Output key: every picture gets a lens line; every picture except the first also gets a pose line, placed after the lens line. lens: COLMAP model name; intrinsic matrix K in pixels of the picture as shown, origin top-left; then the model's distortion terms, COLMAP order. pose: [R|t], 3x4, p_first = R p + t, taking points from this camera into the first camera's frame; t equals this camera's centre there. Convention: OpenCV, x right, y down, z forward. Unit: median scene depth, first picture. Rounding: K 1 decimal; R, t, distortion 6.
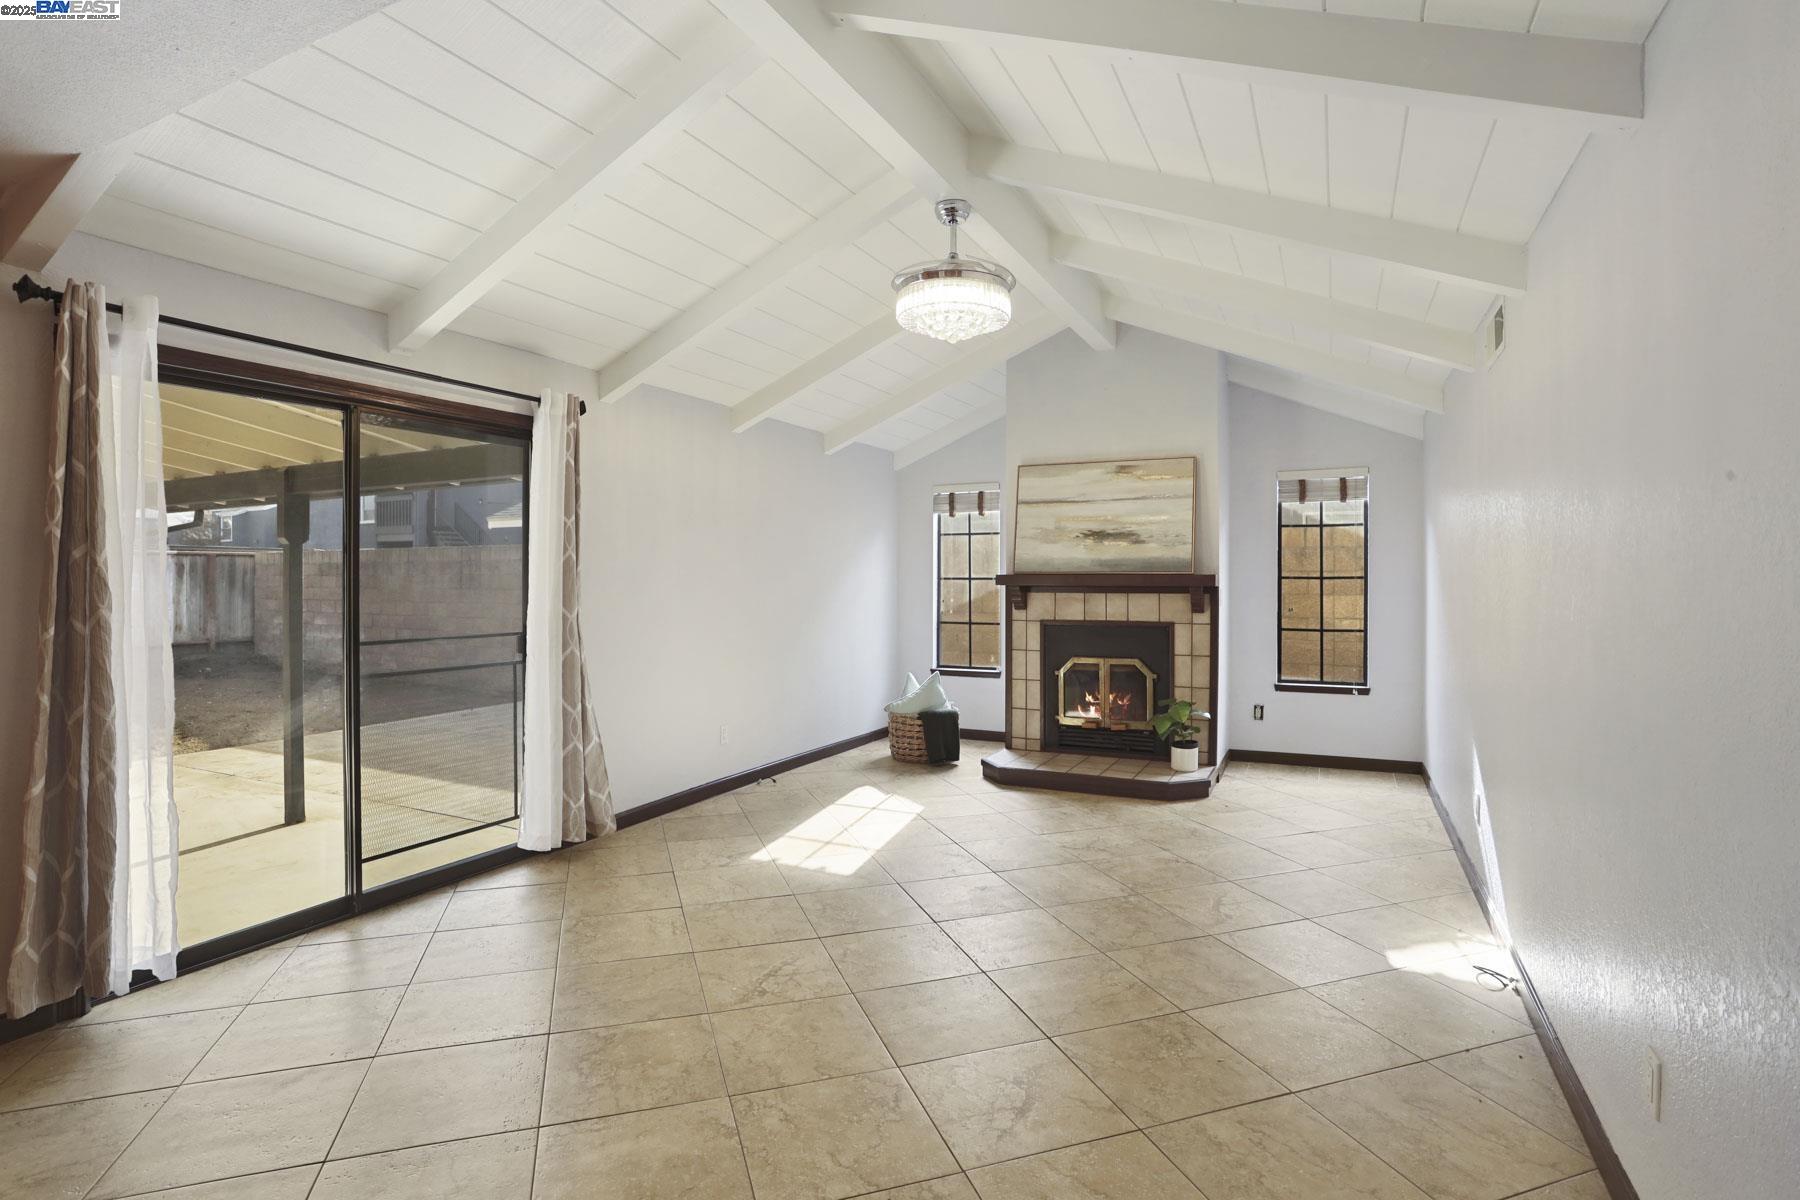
lens RADIAL K [[896.7, 0, 908.7], [0, 896.7, 570.6], [0, 0, 1]] dist [-0.055085, 0.023997]
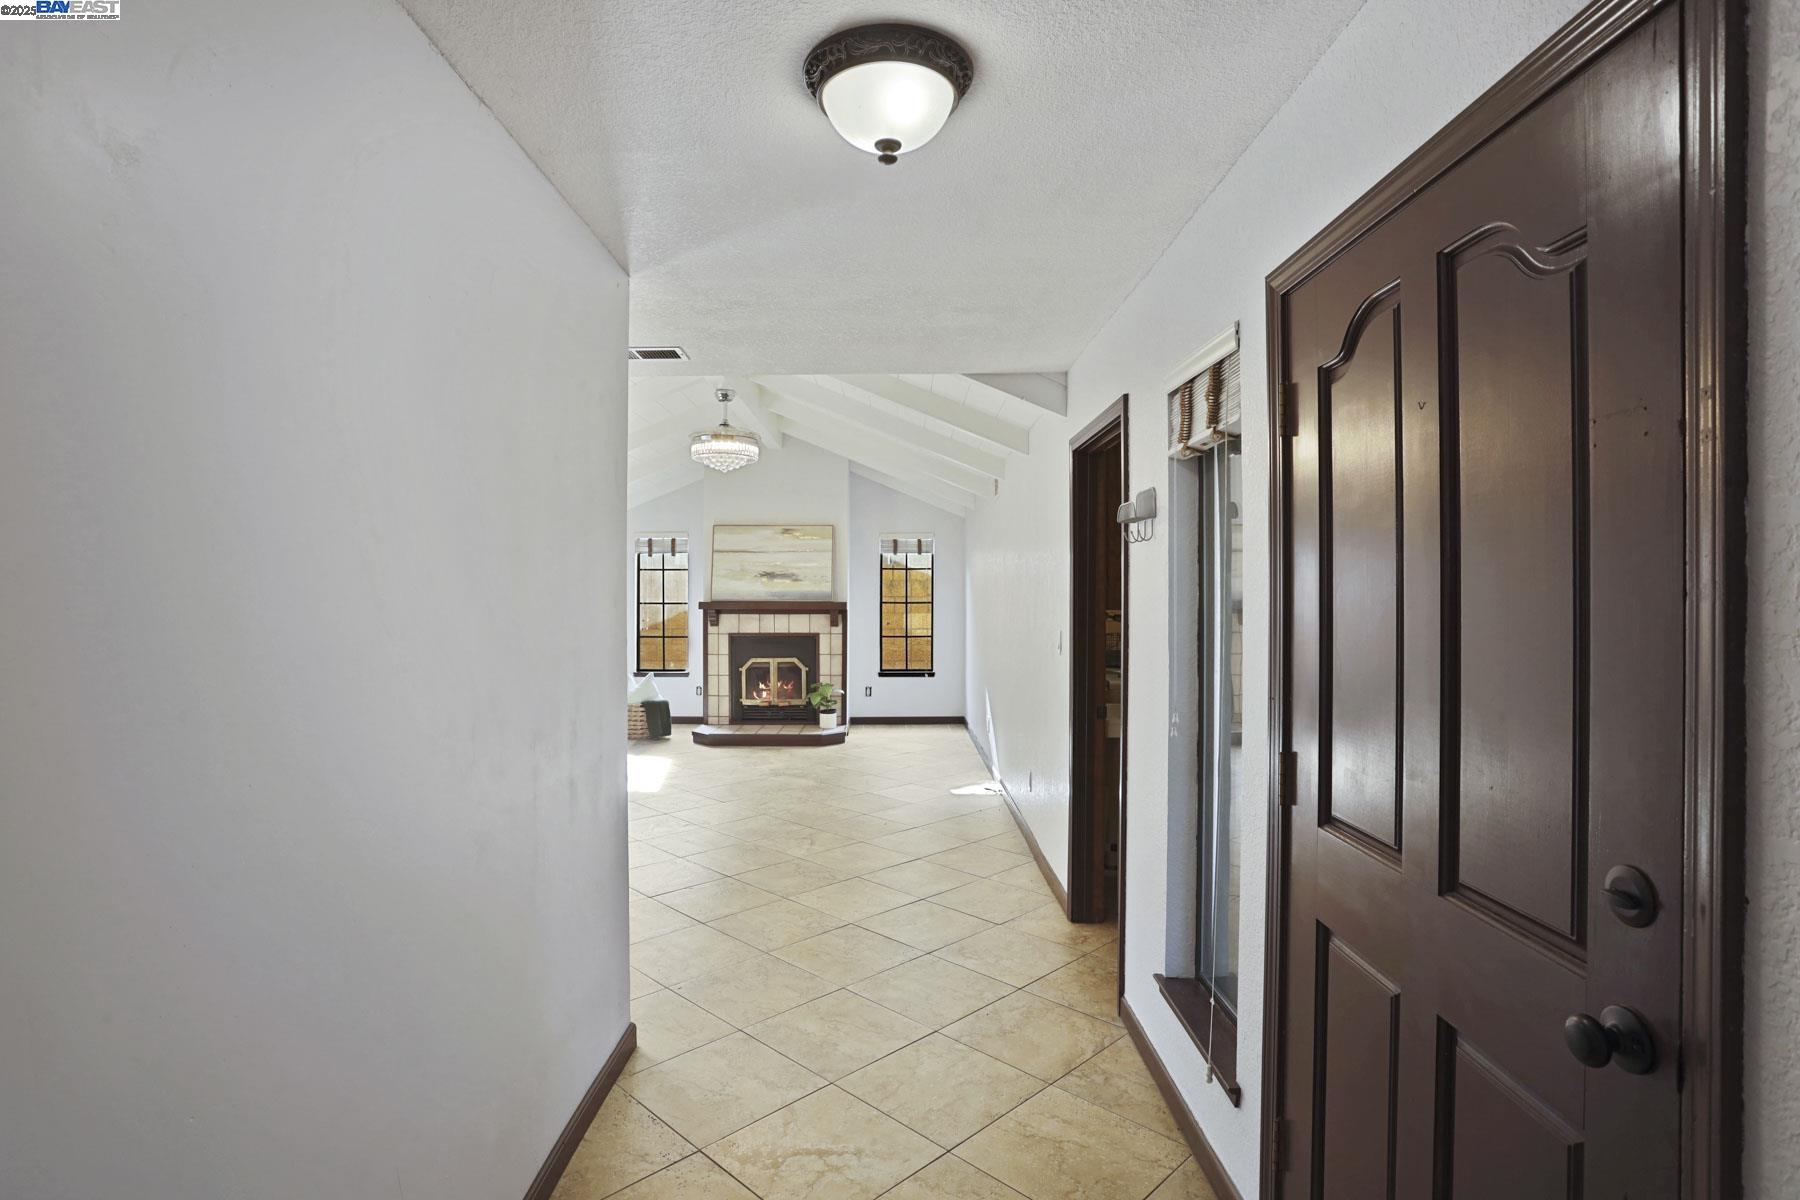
lens RADIAL K [[902.6, 0, 894.5], [0, 902.6, 595.9], [0, 0, 1]] dist [-0.061801, 0.023974]
pose [[0.900934, -0.002798, 0.433948, -0.251406], [-0.002899, 0.999918, 0.012467, -0.024788], [-0.433947, -0.012490, 0.900852, -0.436048]]
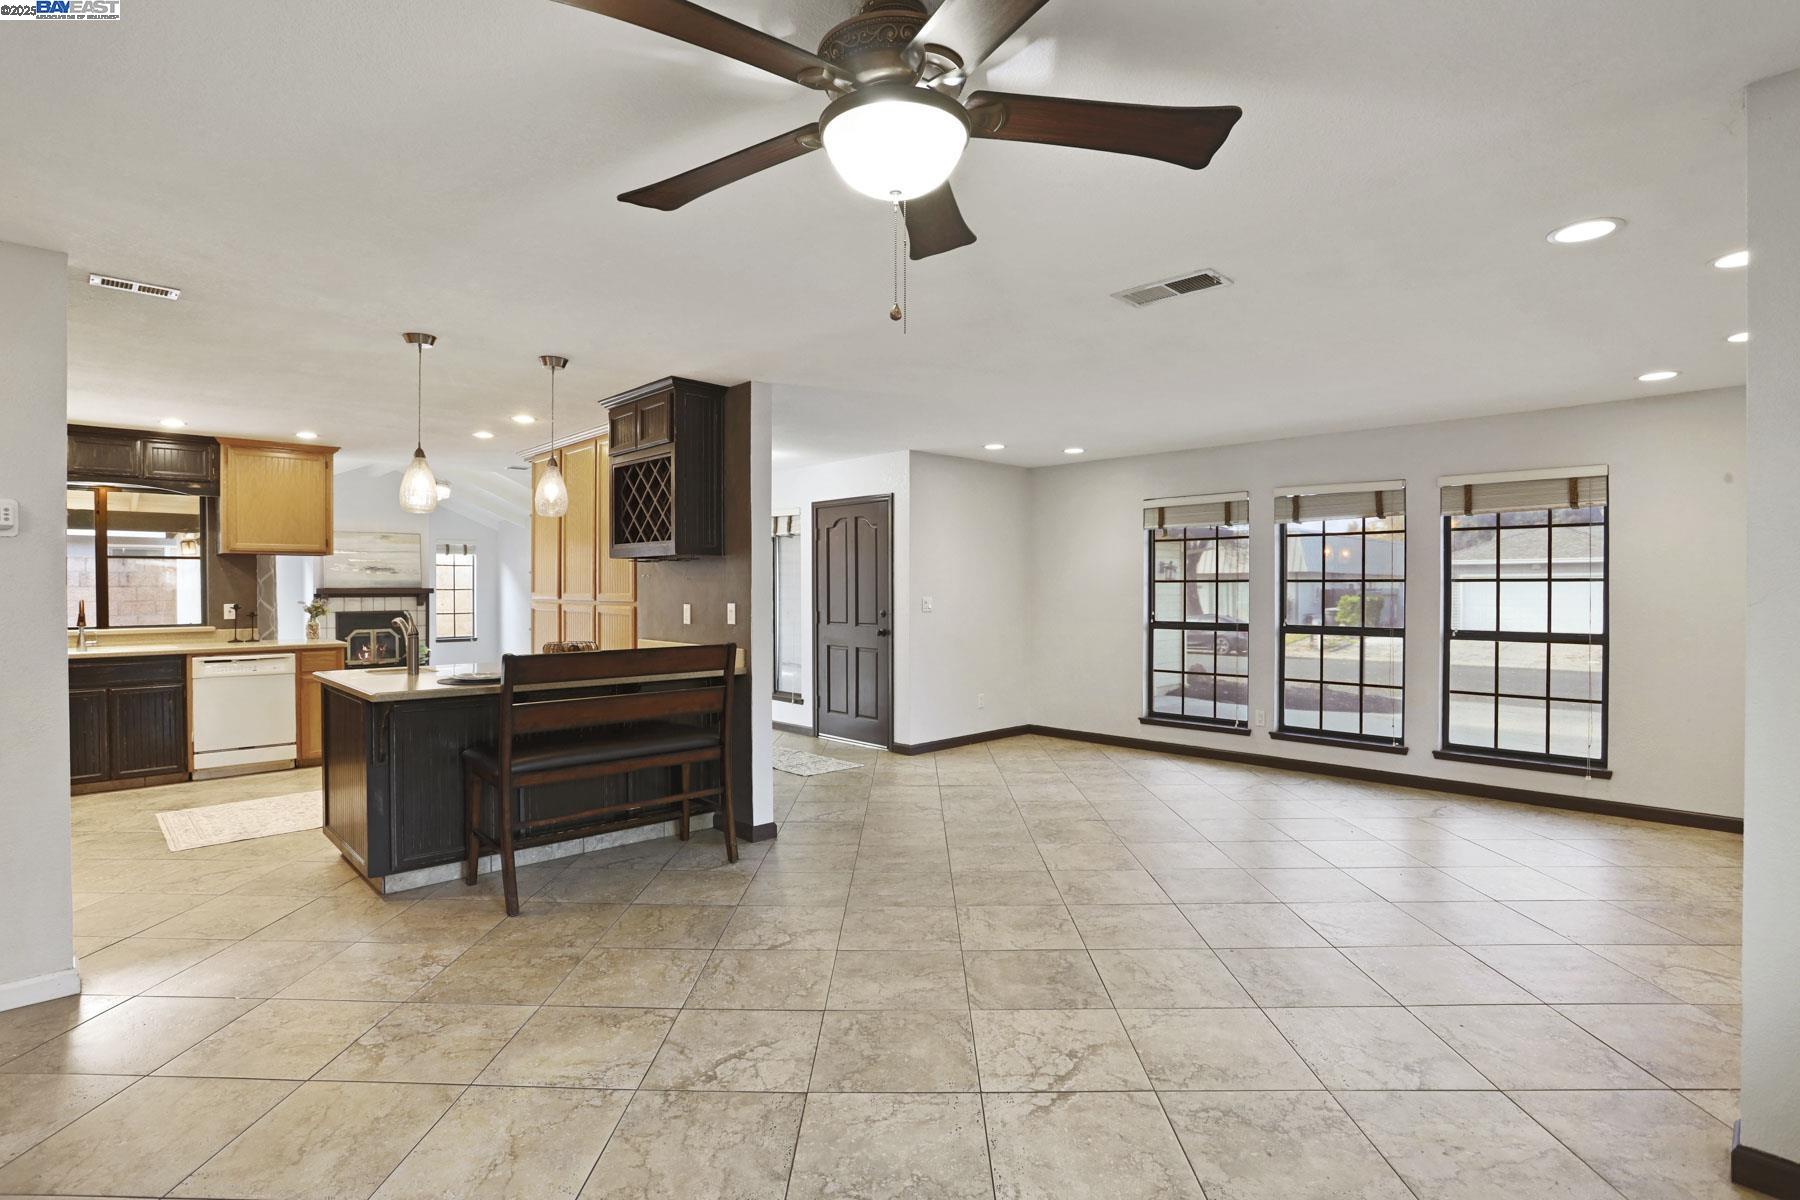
lens RADIAL K [[896.7, 0, 883.2], [0, 896.7, 599.4], [0, 0, 1]] dist [-0.055085, 0.023997]
pose [[0.365578, -0.011838, 0.930706, -1.227266], [-0.007028, 0.999856, 0.015478, -0.009067], [-0.930754, -0.012199, 0.365442, -0.806938]]
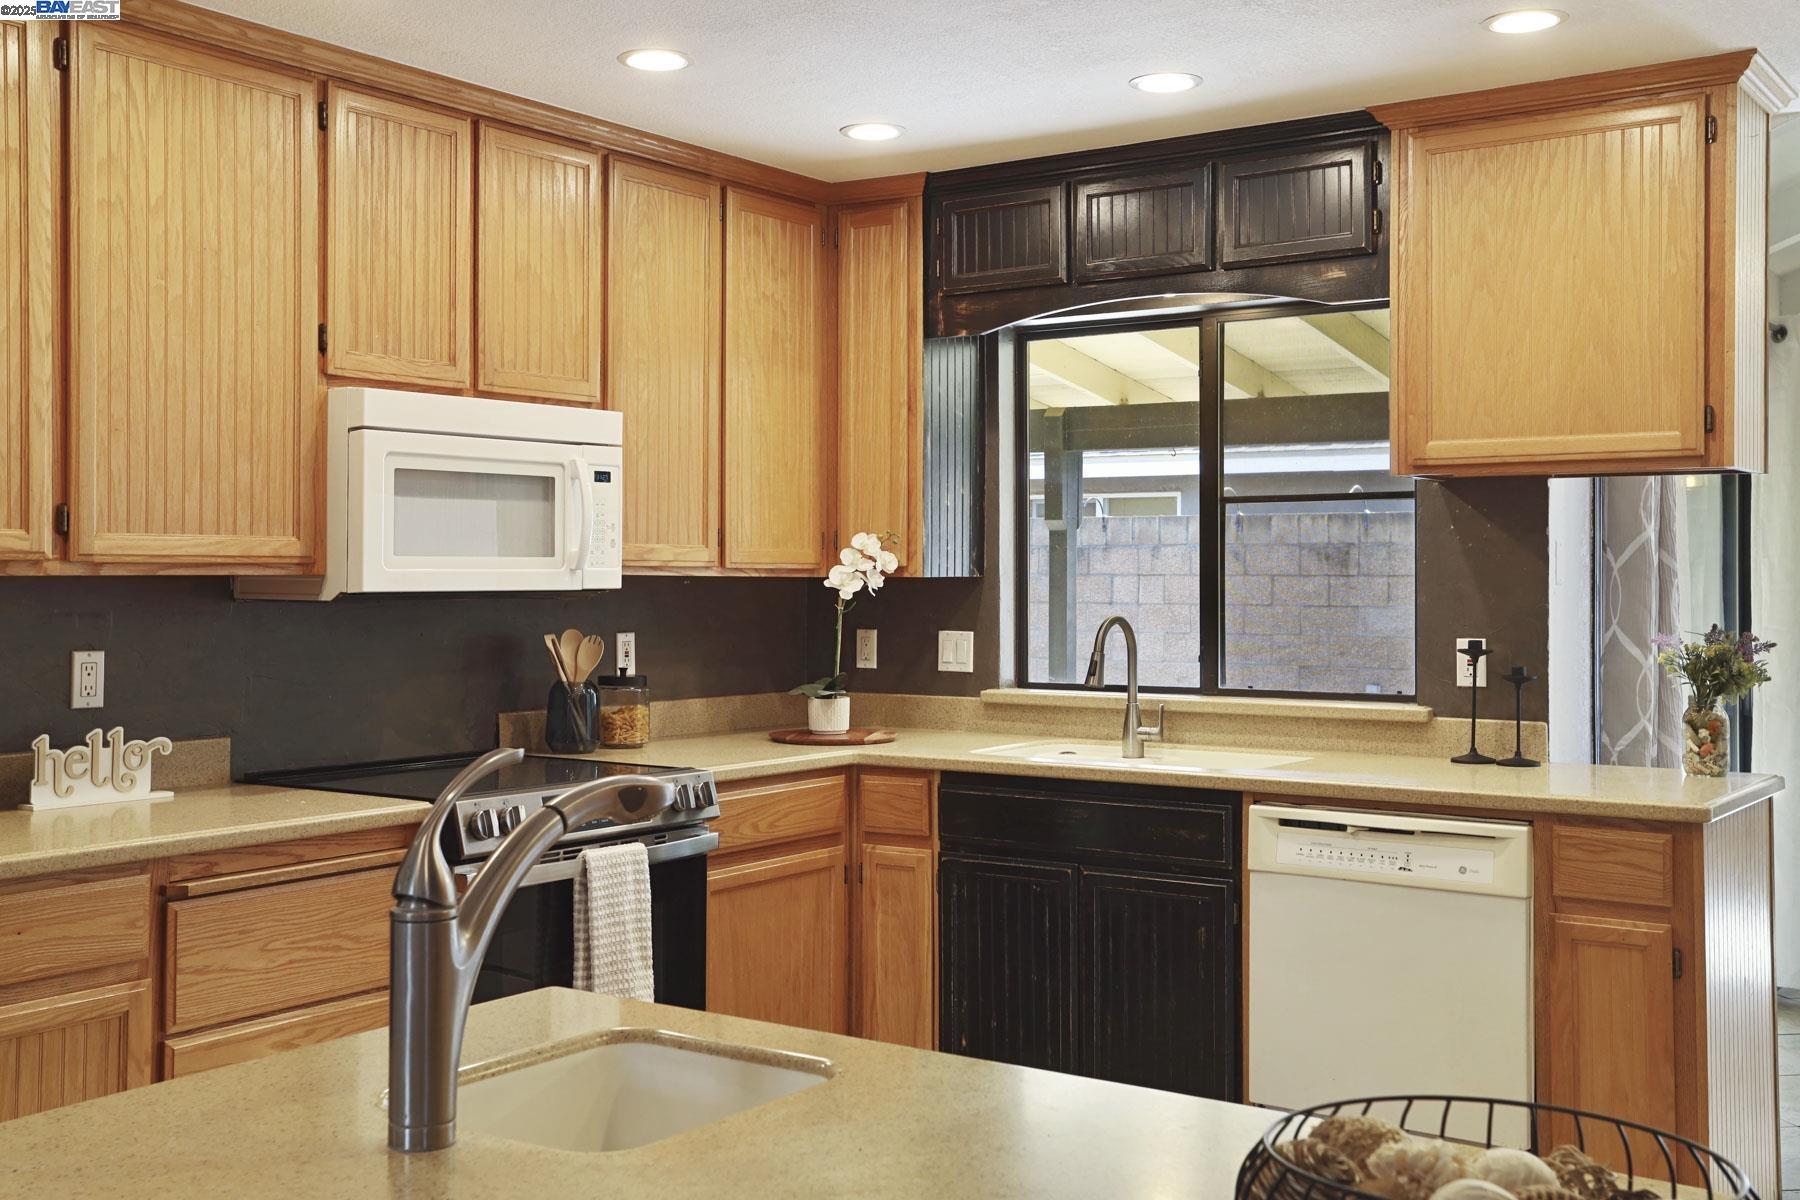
lens RADIAL K [[1943.8, 0, 895.3], [0, 1943.8, 558.6], [0, 0, 1]] dist [0.054855, 0.000000]
pose [[0.986997, 0.002220, -0.160723, -0.583721], [-0.002225, 0.999998, 0.000147, -0.011879], [0.160723, 0.000212, 0.986999, -0.427865]]
